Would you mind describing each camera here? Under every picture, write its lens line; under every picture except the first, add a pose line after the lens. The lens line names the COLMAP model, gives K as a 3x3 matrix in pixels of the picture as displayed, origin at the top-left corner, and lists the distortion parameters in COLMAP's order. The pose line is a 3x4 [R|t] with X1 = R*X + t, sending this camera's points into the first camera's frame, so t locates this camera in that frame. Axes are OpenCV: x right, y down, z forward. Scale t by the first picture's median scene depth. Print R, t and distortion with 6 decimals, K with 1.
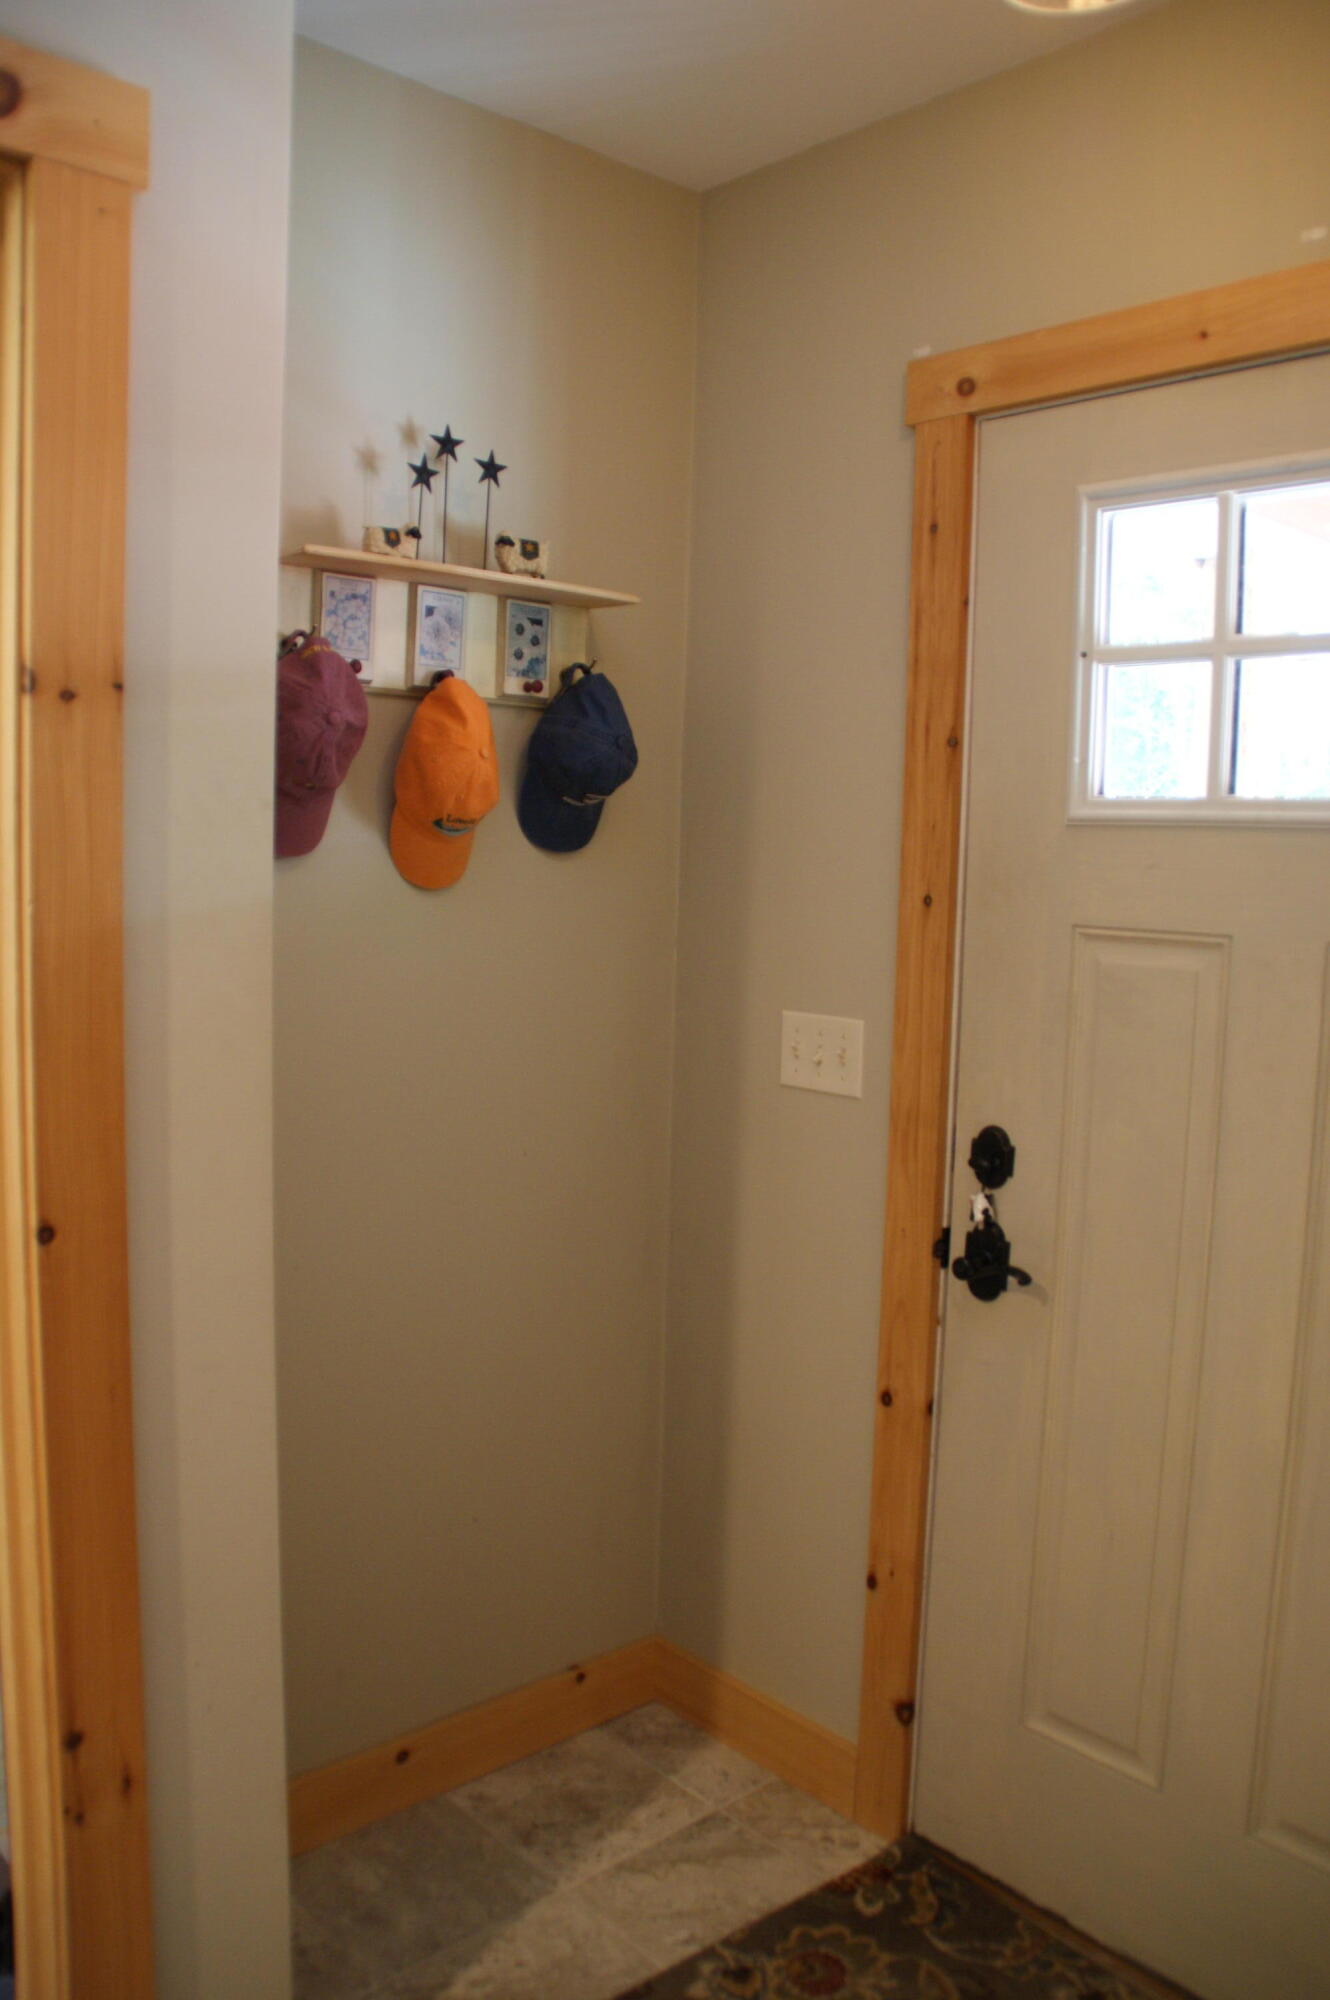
lens RADIAL K [[1594.1, 0, 665.0], [0, 1594.1, 1000.0], [0, 0, 1]] dist [-0.160703, 0.098833]
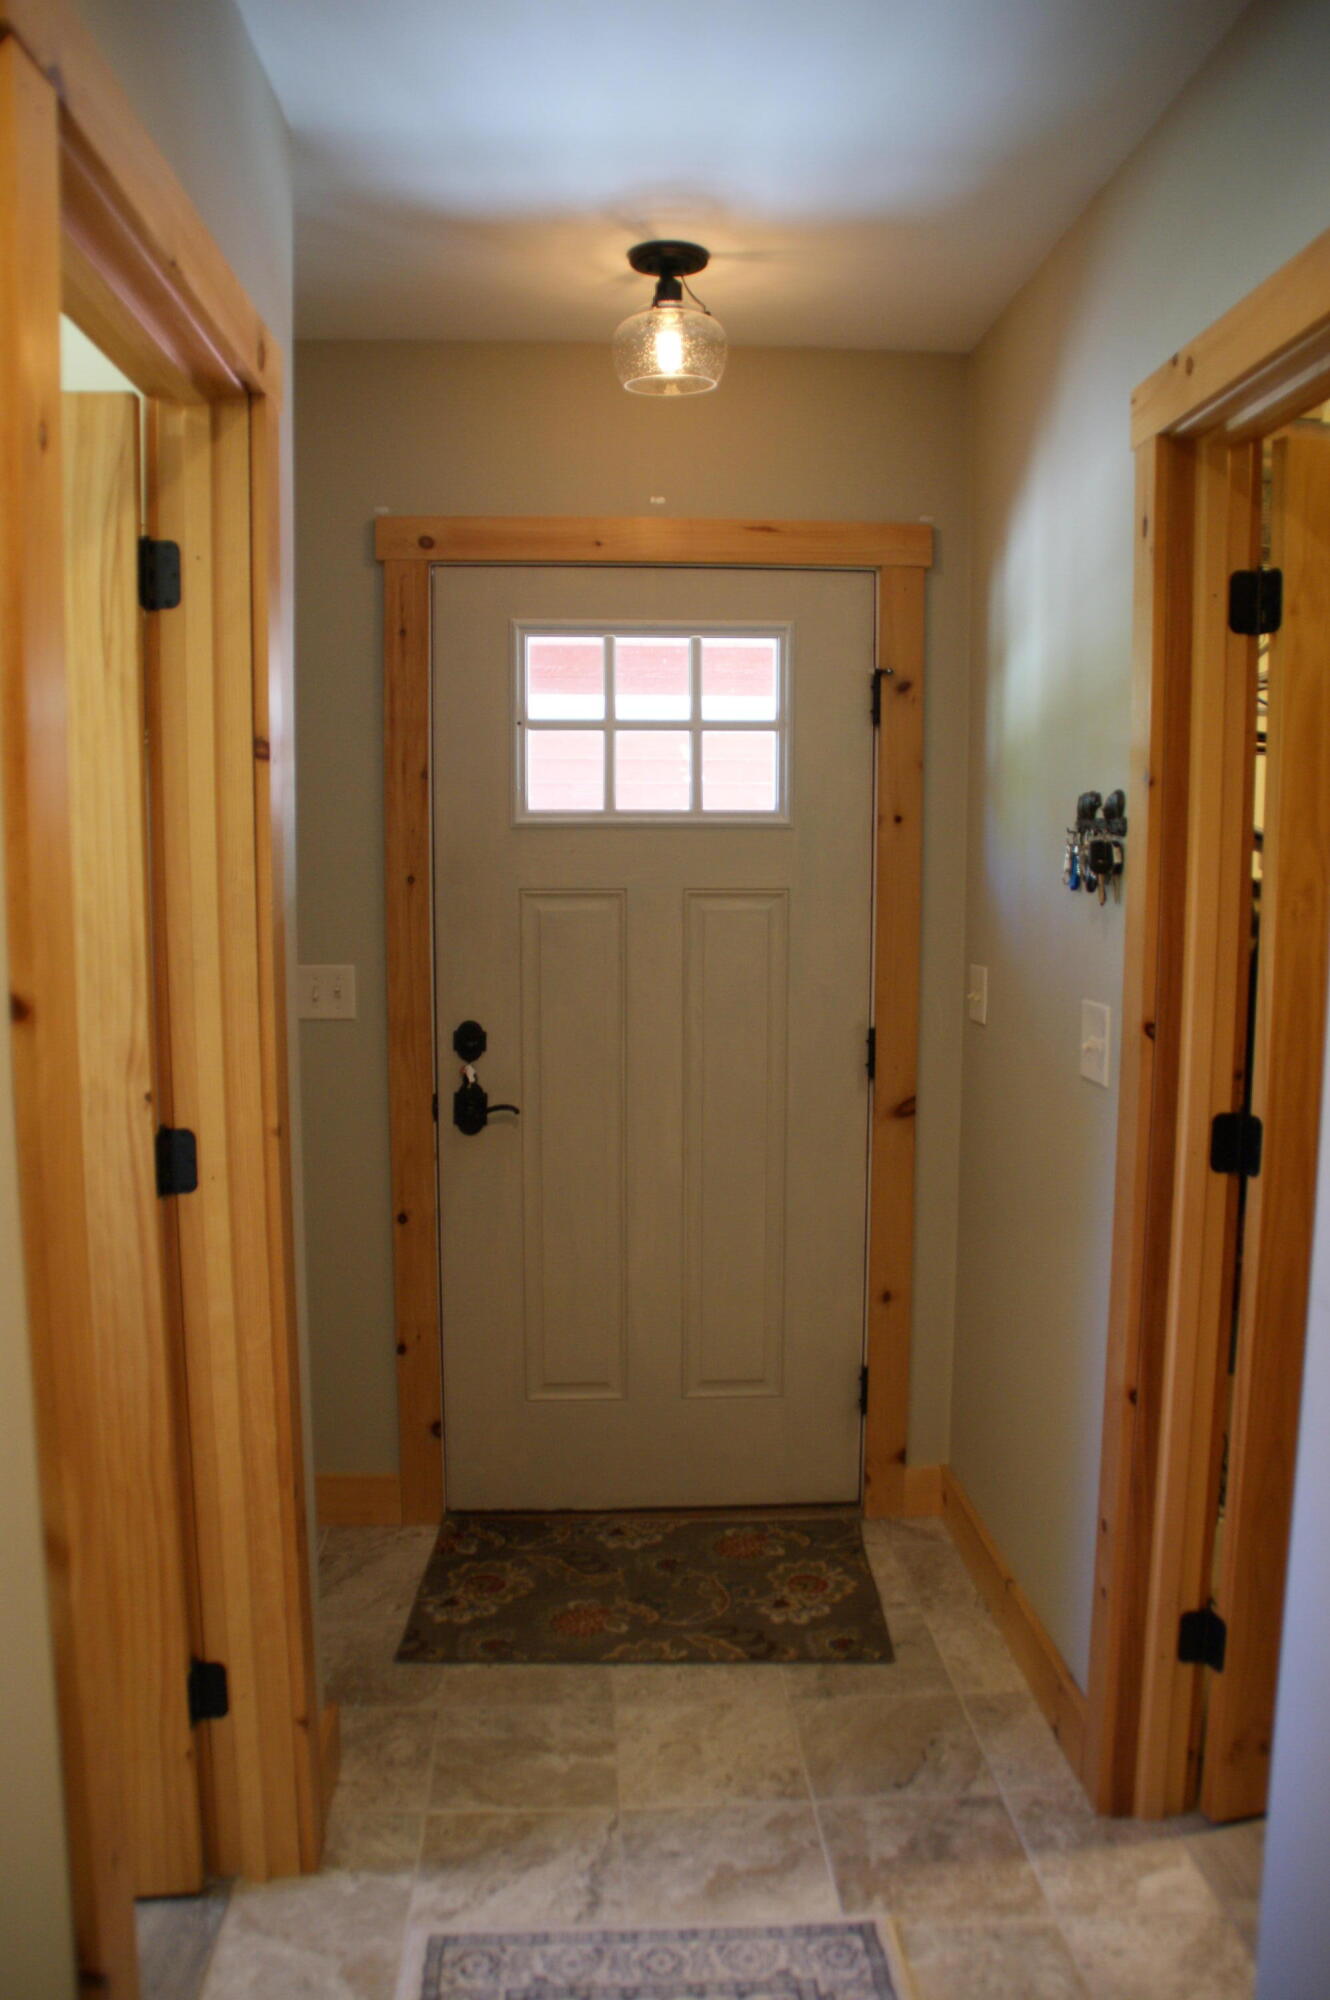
lens RADIAL K [[1594.1, 0, 665.0], [0, 1594.1, 1000.0], [0, 0, 1]] dist [-0.160703, 0.098833]
pose [[0.620259, -0.094986, 0.778625, -0.900655], [0.089440, 0.994731, 0.050100, -0.002359], [-0.779281, 0.038565, 0.625486, -0.134281]]
